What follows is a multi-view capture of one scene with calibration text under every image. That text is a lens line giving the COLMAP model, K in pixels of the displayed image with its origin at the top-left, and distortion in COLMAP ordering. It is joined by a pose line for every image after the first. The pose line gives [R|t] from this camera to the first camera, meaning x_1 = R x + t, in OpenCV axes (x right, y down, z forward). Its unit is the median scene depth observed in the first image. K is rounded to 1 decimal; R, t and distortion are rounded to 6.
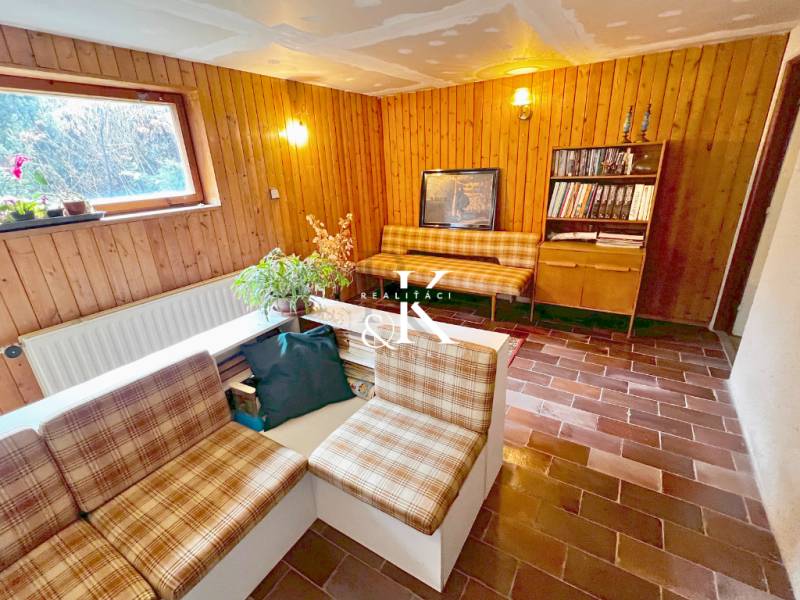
lens RADIAL K [[372.8, 0, 396.1], [0, 372.8, 300.8], [0, 0, 1]] dist [-0.000946, 0.000517]
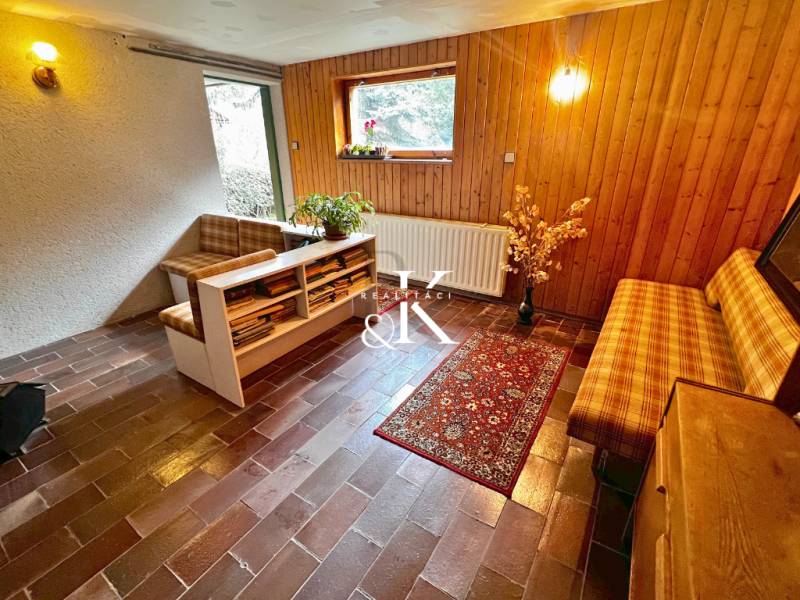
lens RADIAL K [[372.8, 0, 395.5], [0, 372.8, 300.3], [0, 0, 1]] dist [-0.000946, 0.000517]
pose [[-0.025642, 0.430513, -0.902220, 0.897302], [-0.339941, 0.844977, 0.412860, -0.353906], [0.940097, 0.317288, 0.124682, 0.937896]]
